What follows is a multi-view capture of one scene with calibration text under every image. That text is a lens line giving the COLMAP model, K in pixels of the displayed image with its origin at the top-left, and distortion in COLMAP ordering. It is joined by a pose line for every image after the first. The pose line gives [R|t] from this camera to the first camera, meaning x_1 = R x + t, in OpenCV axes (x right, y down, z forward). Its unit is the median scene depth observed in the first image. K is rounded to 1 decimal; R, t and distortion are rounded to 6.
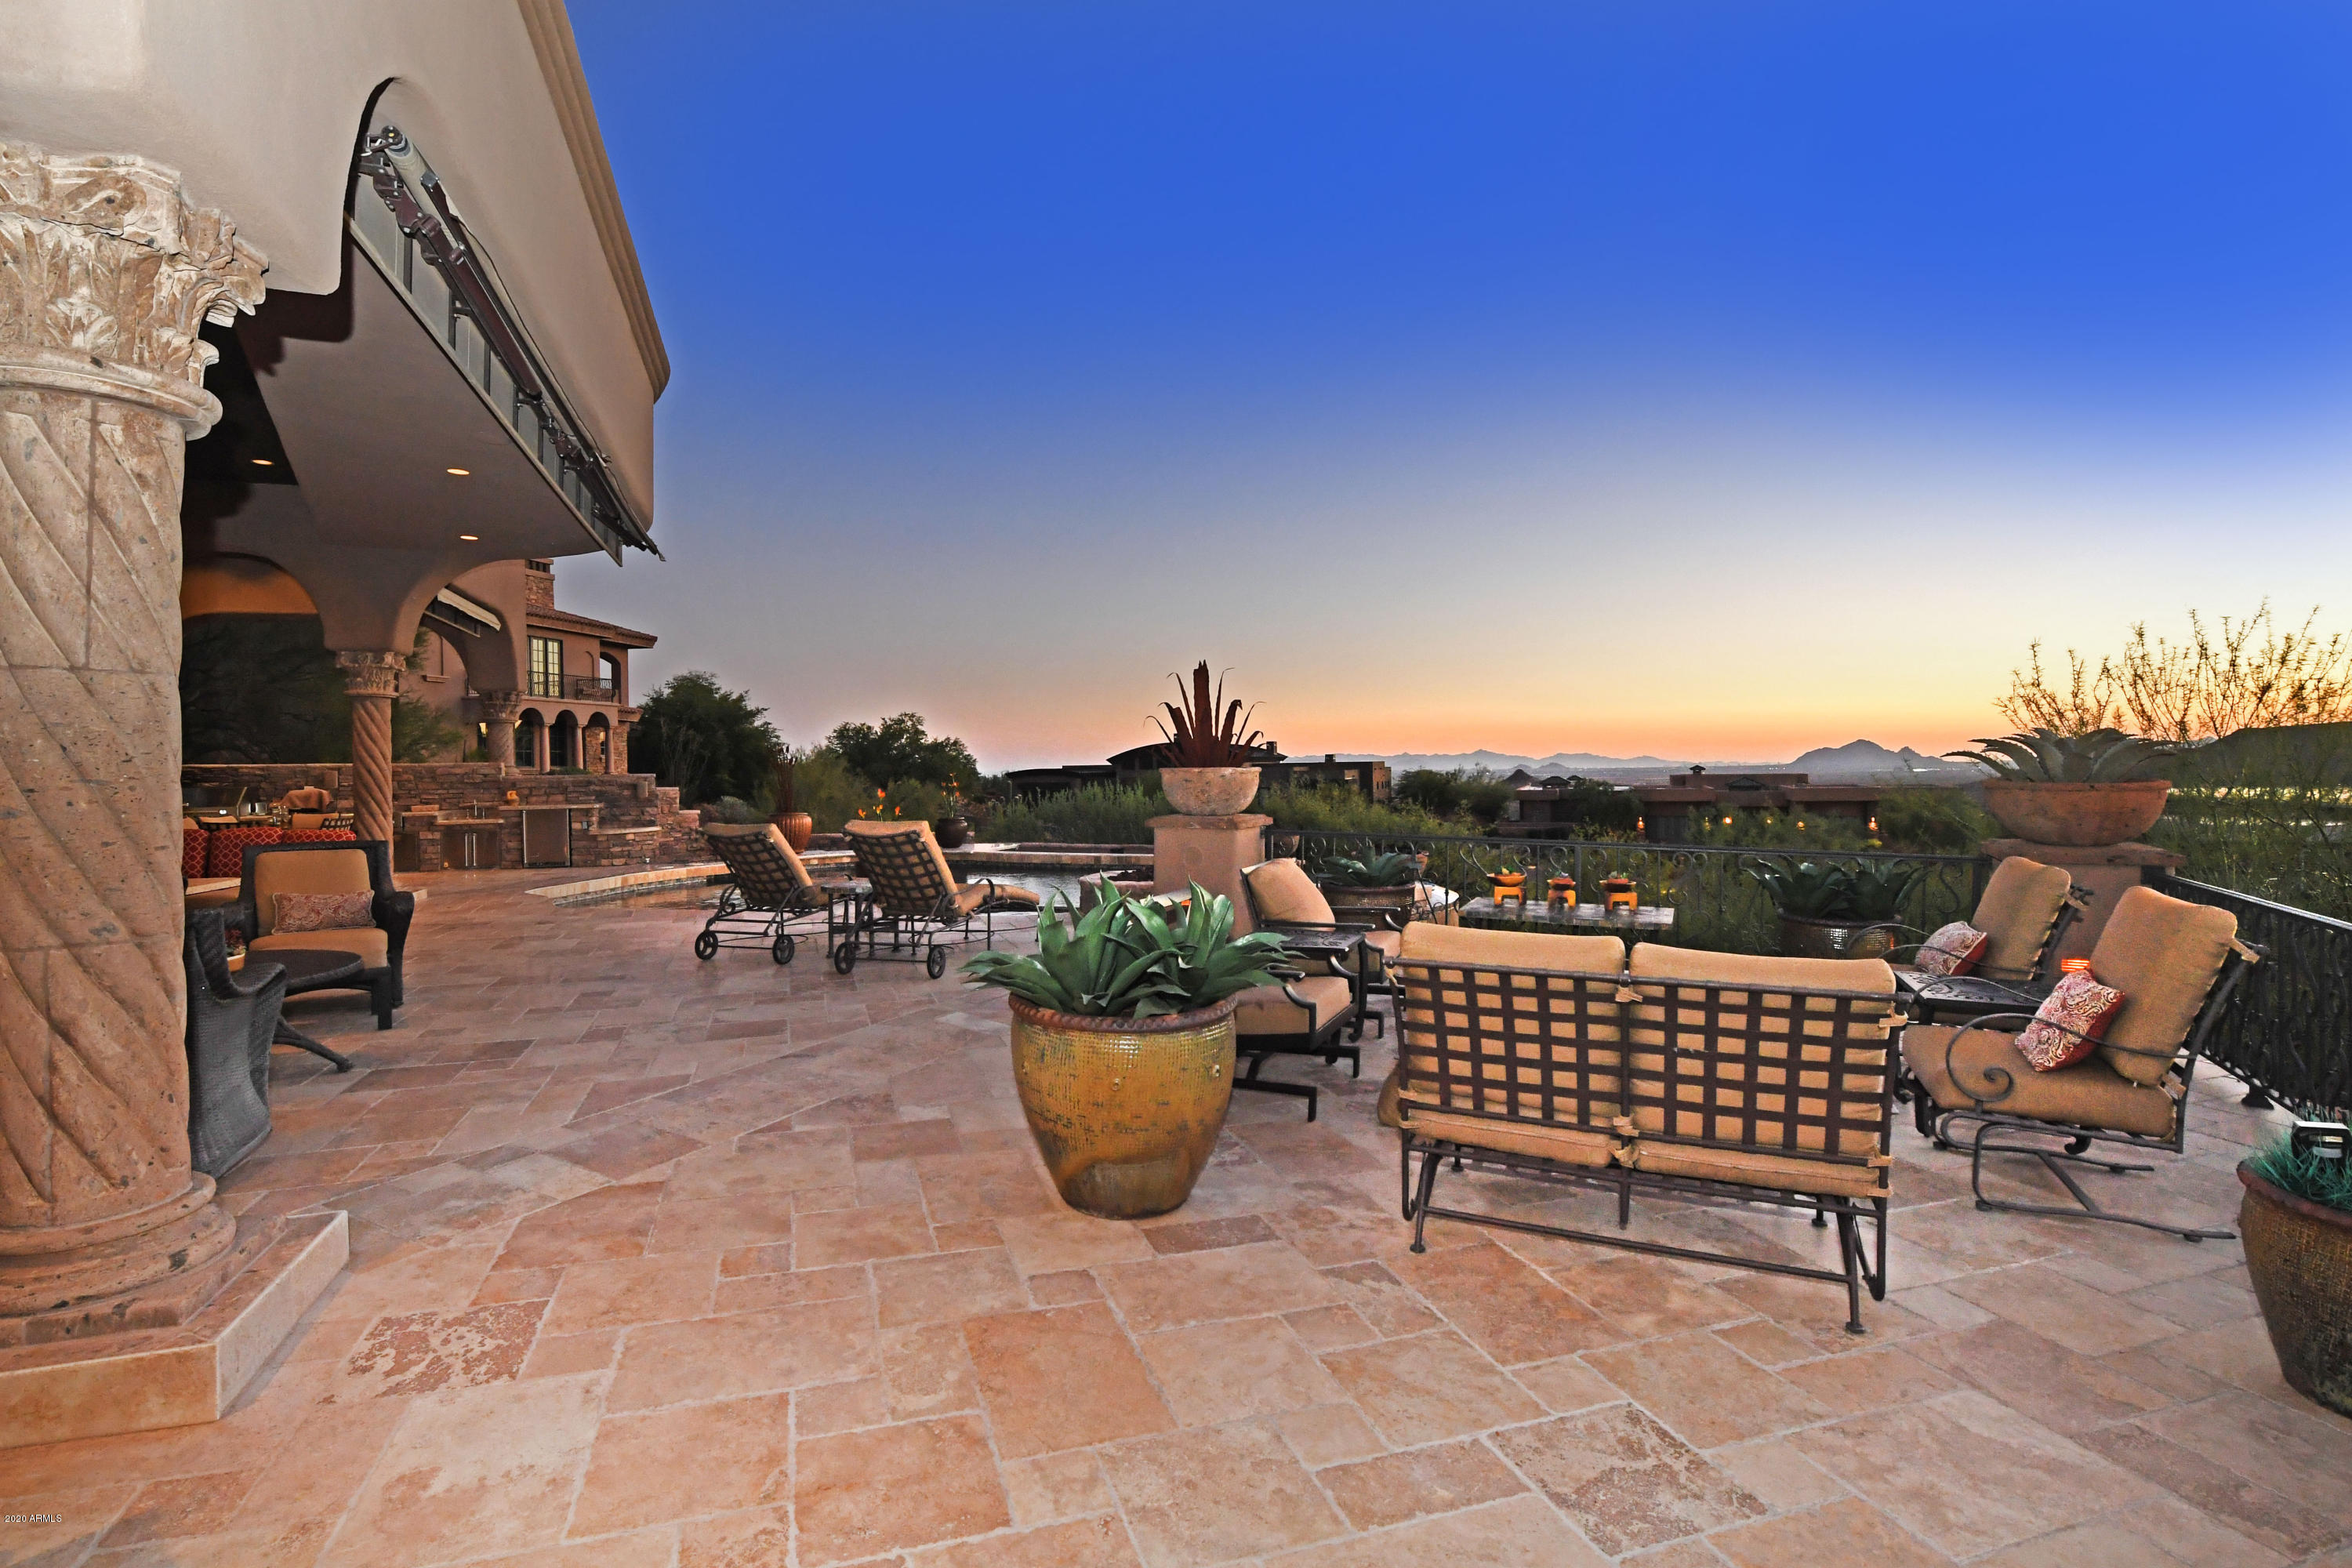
lens RADIAL K [[1119.7, 0, 1176.0], [0, 1119.7, 784.0], [0, 0, 1]] dist [-0.012345, -0.000430]
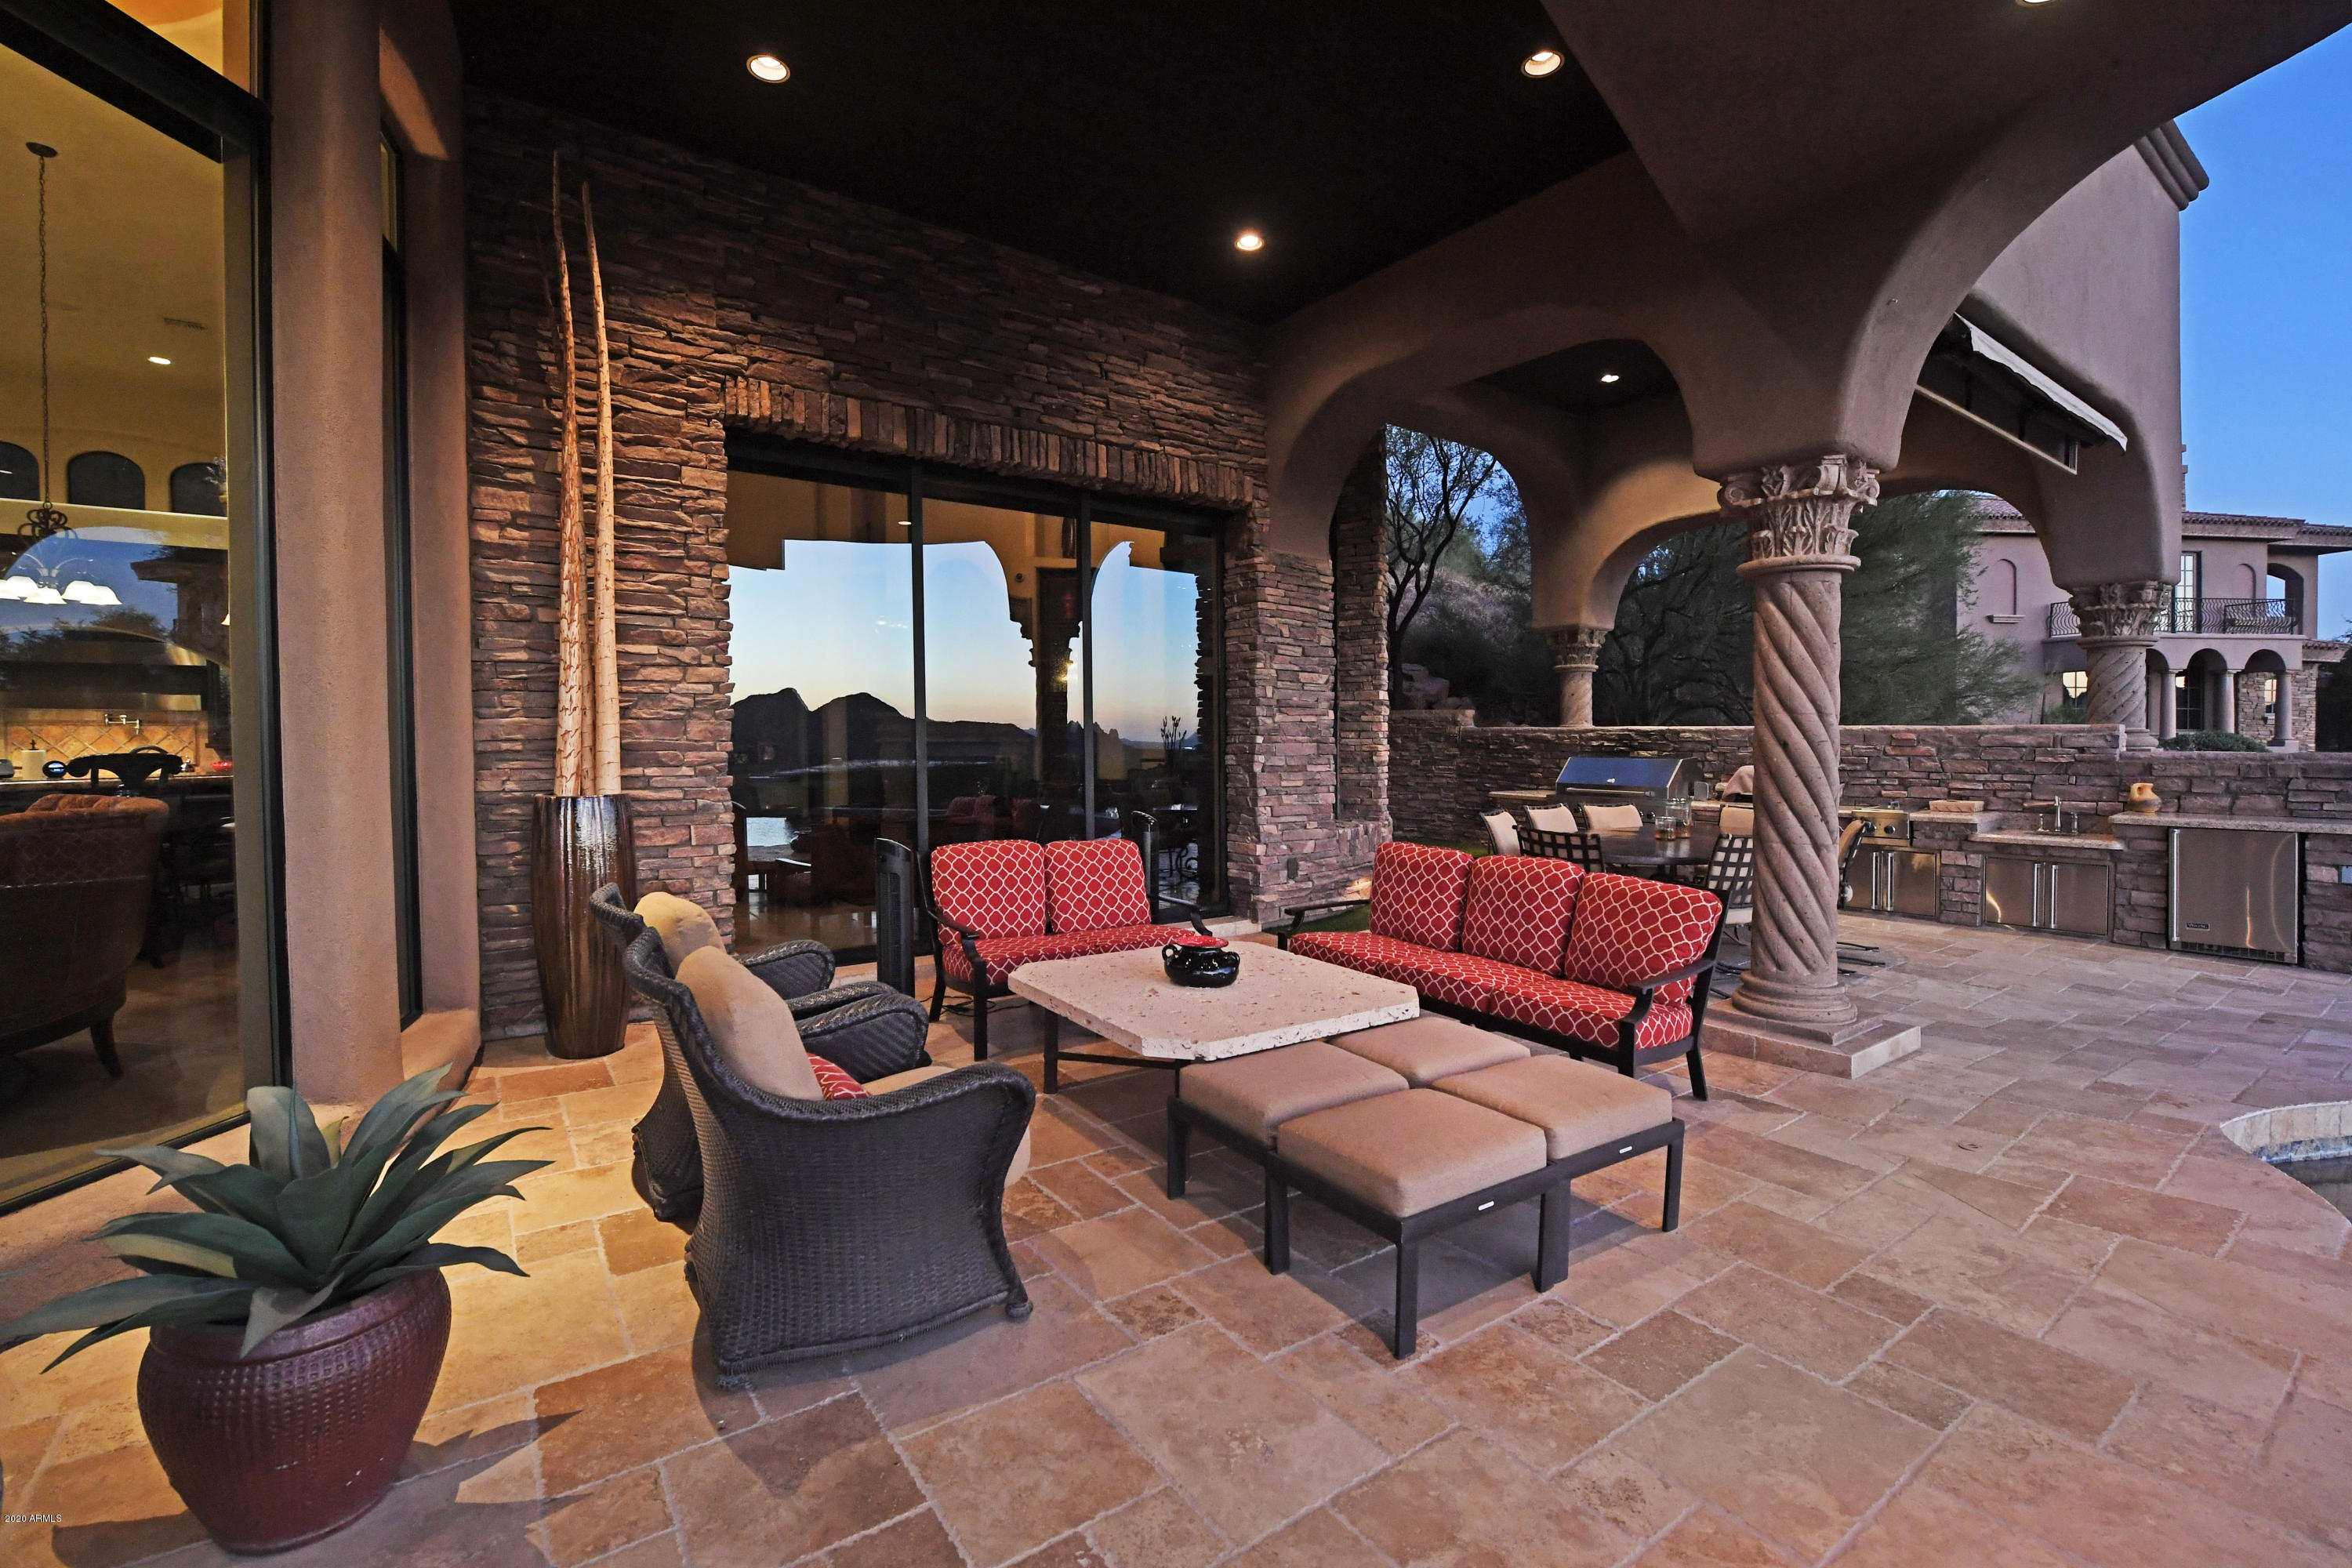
lens RADIAL K [[1042.6, 0, 1132.9], [0, 1042.6, 738.9], [0, 0, 1]] dist [-0.001120, -0.006638]
pose [[0.277398, 0.016576, -0.960612, -0.281614], [-0.020661, 0.999723, 0.011284, -0.008891], [0.960533, 0.016717, 0.277664, 0.446307]]
